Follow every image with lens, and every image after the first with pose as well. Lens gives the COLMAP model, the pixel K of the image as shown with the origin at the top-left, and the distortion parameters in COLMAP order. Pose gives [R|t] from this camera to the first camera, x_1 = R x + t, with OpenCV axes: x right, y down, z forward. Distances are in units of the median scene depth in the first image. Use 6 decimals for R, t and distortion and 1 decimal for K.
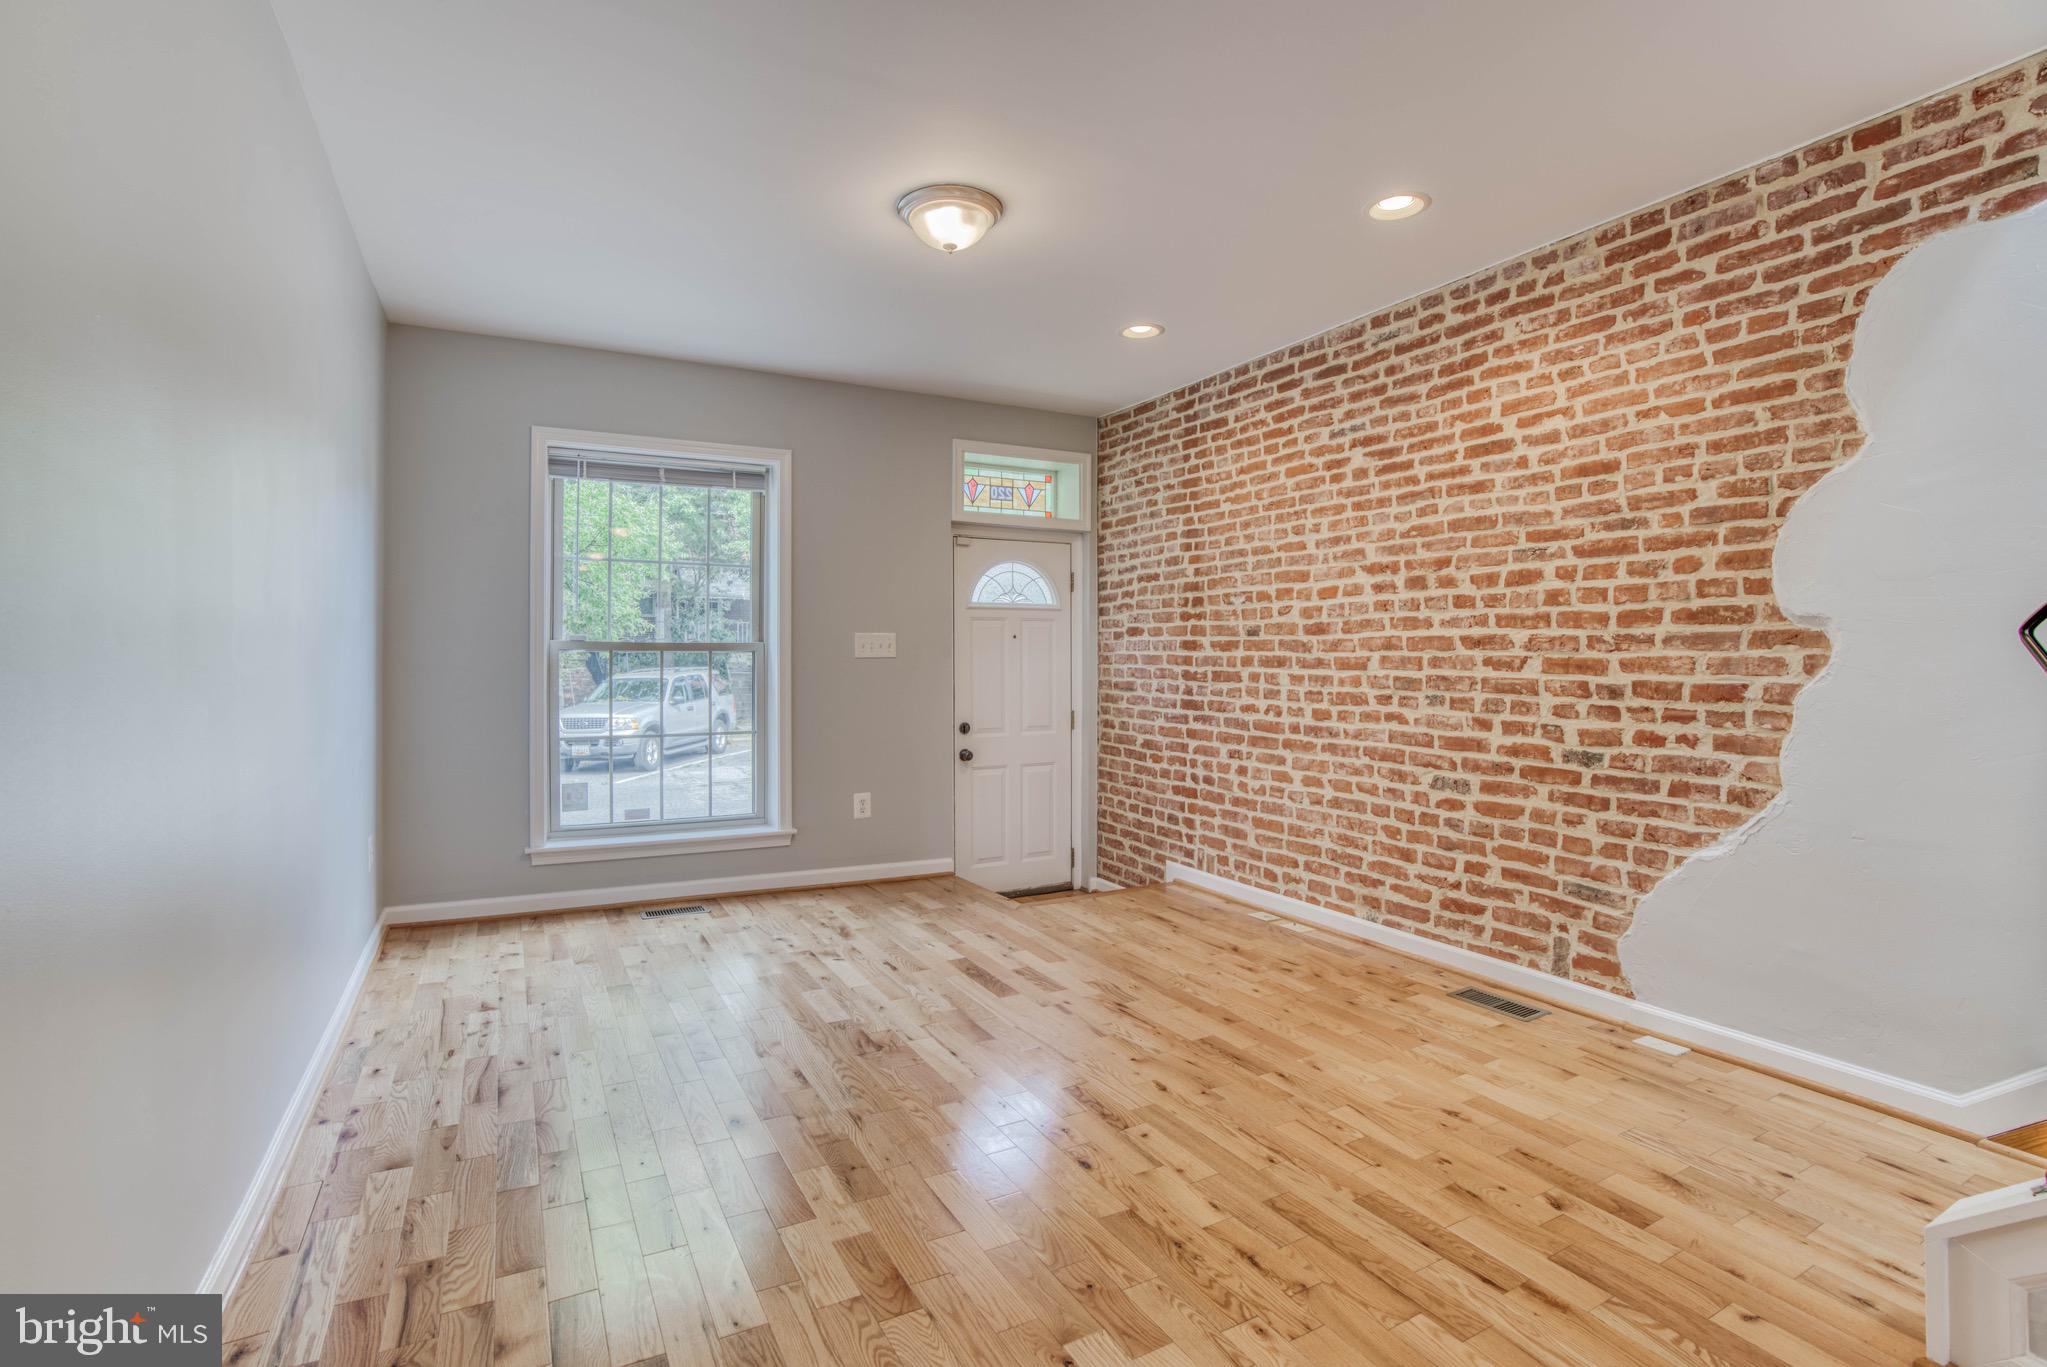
lens RADIAL K [[954.3, 0, 1009.8], [0, 954.3, 654.8], [0, 0, 1]] dist [-0.078655, 0.039661]
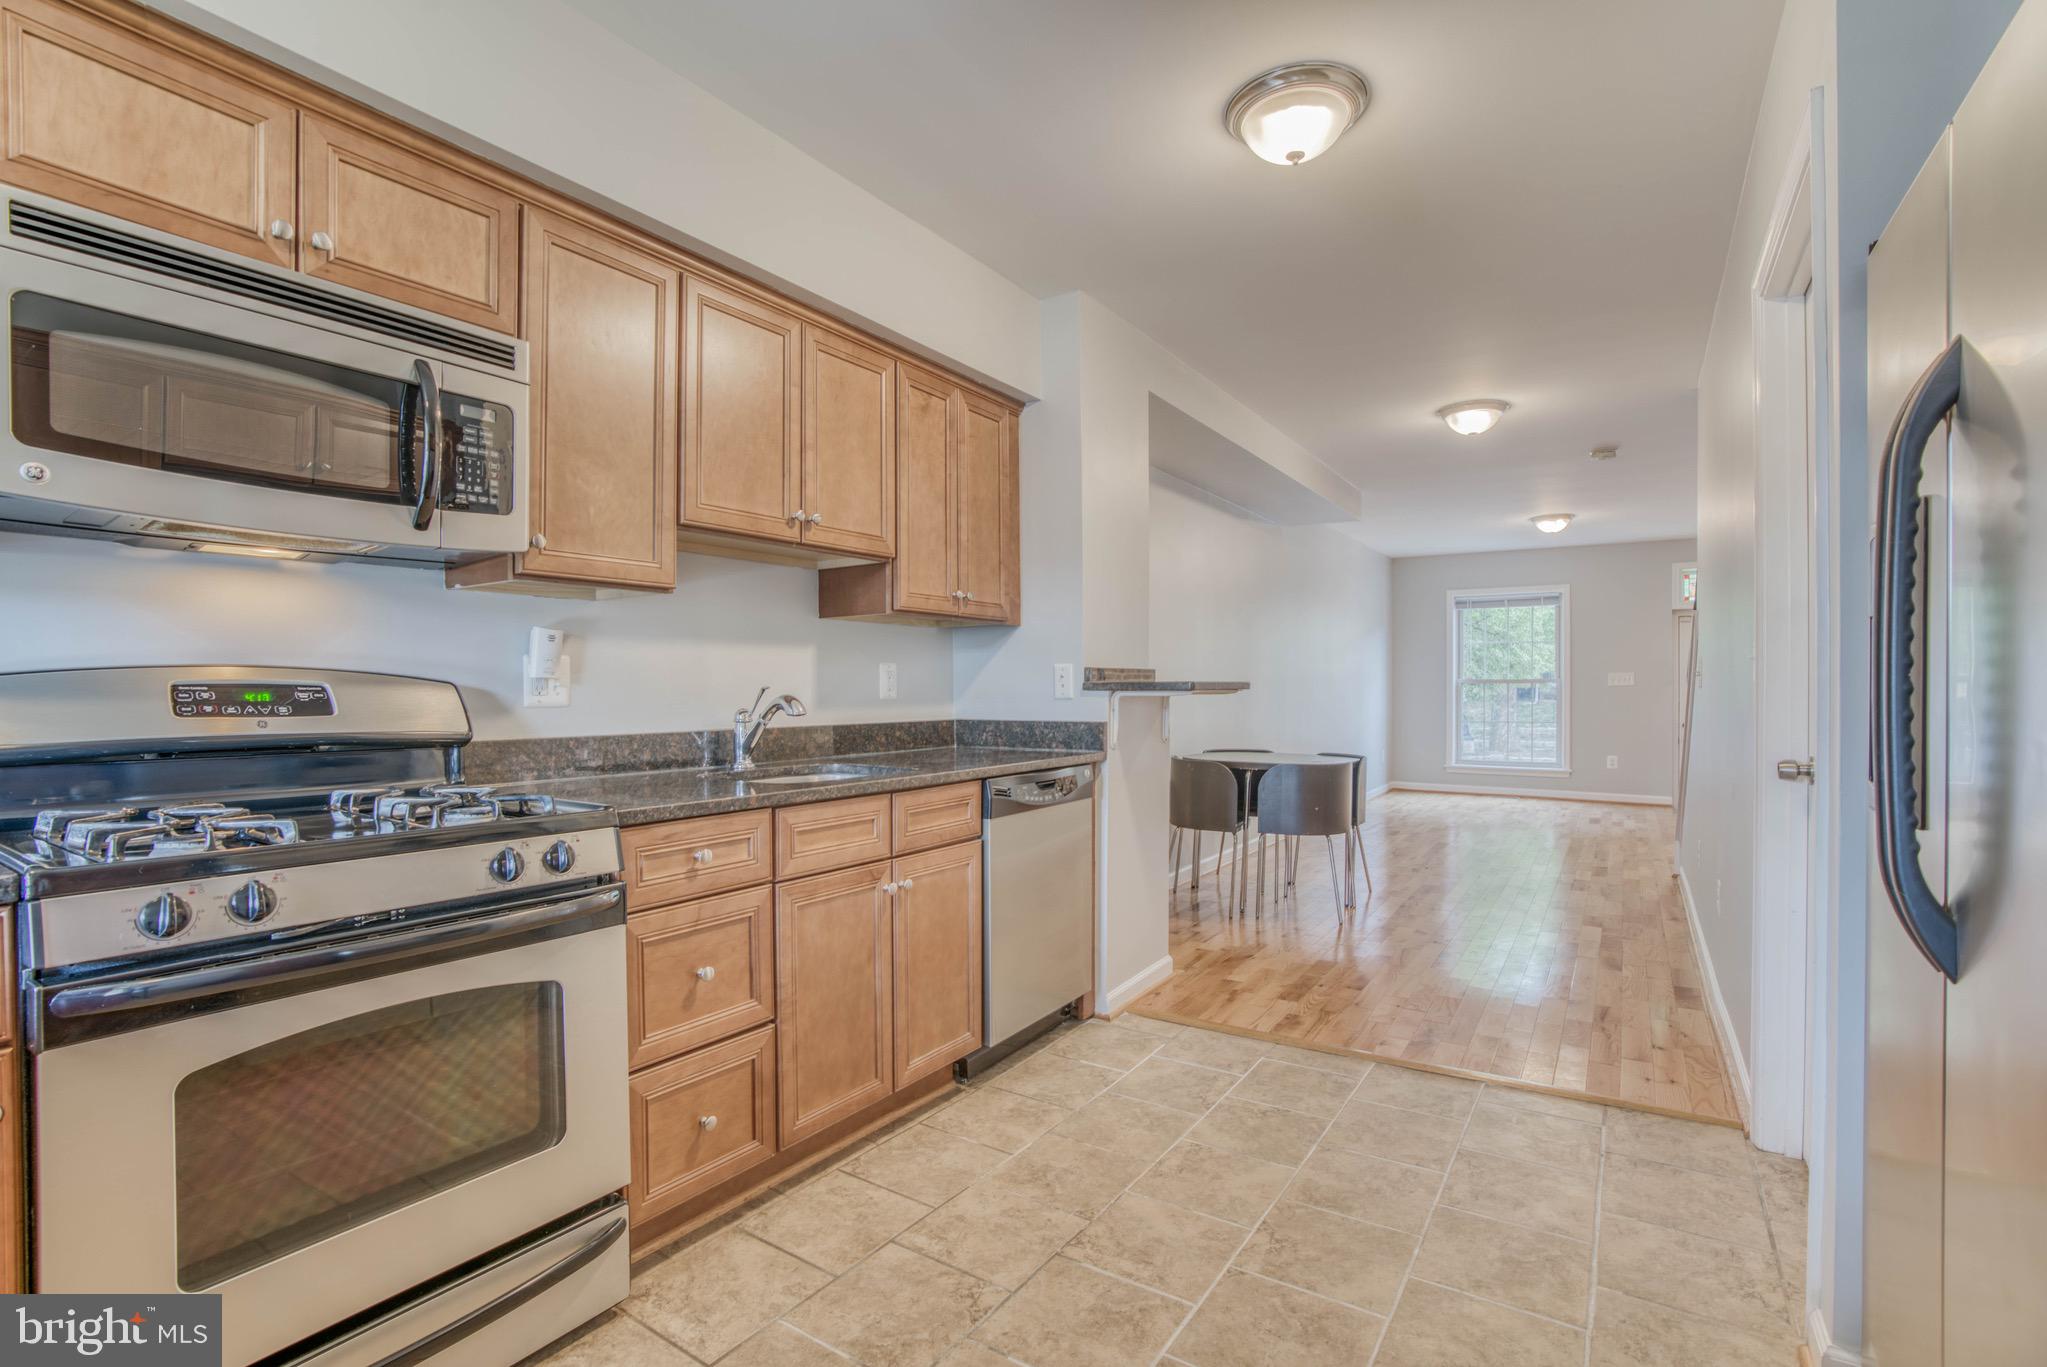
lens RADIAL K [[938.3, 0, 1010.4], [0, 938.3, 689.6], [0, 0, 1]] dist [-0.068561, 0.026875]
pose [[0.466708, 0.001807, -0.884409, 1.185616], [0.004795, 0.999978, 0.004573, -0.005435], [0.884398, -0.006375, 0.466690, -1.228597]]
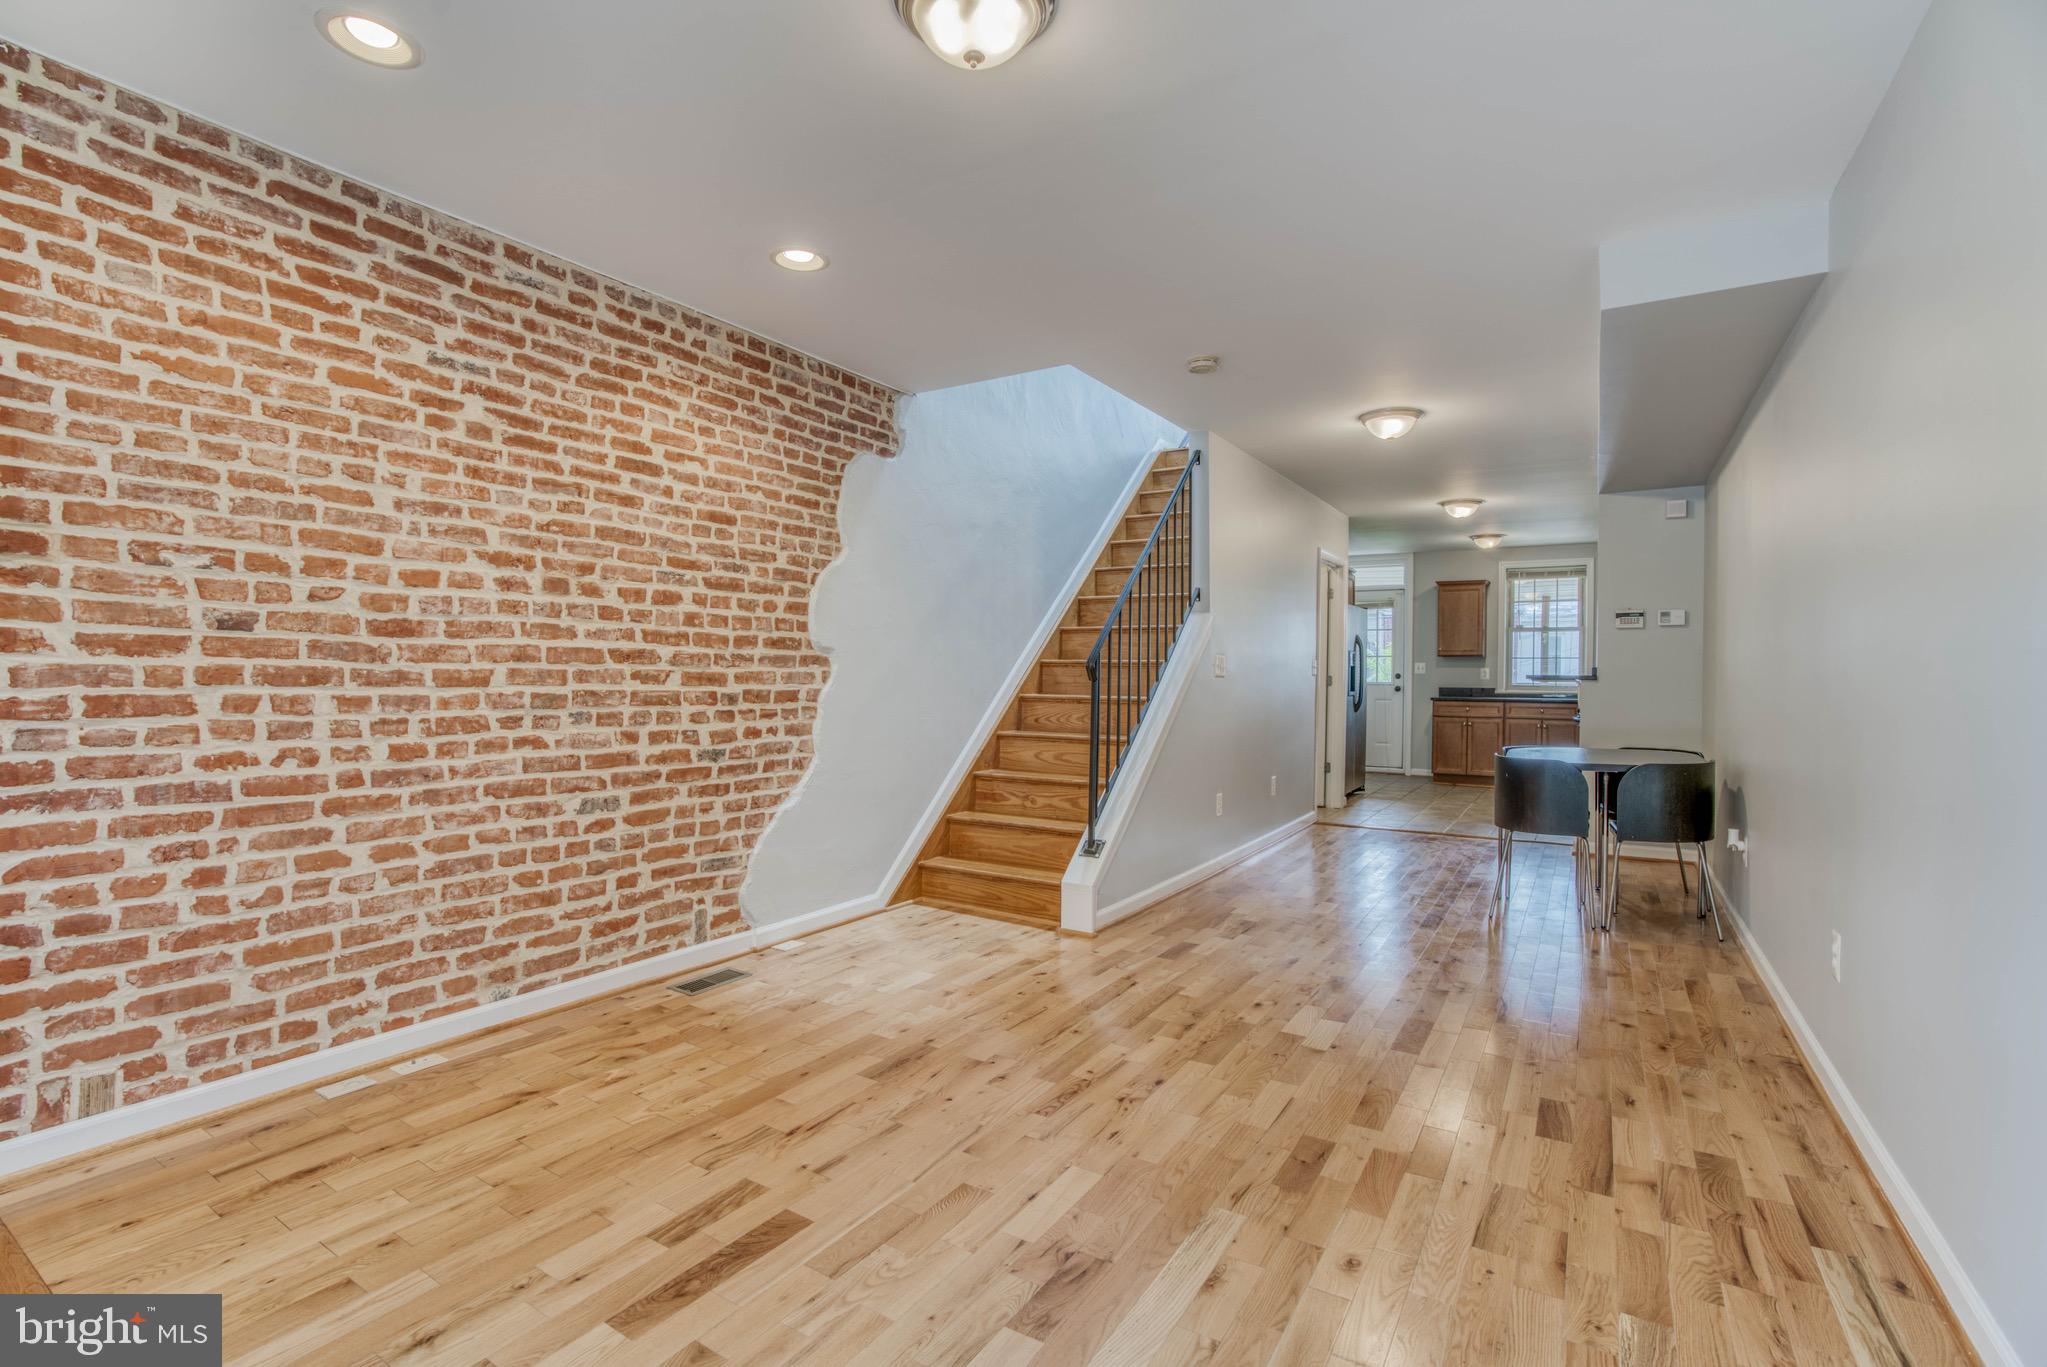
lens RADIAL K [[938.3, 0, 1010.4], [0, 938.3, 689.6], [0, 0, 1]] dist [-0.068561, 0.026875]
pose [[-0.487251, -0.020250, 0.873027, -0.503082], [-0.011348, 0.999794, 0.016856, 0.000999], [-0.873188, -0.001694, -0.487380, 1.000860]]
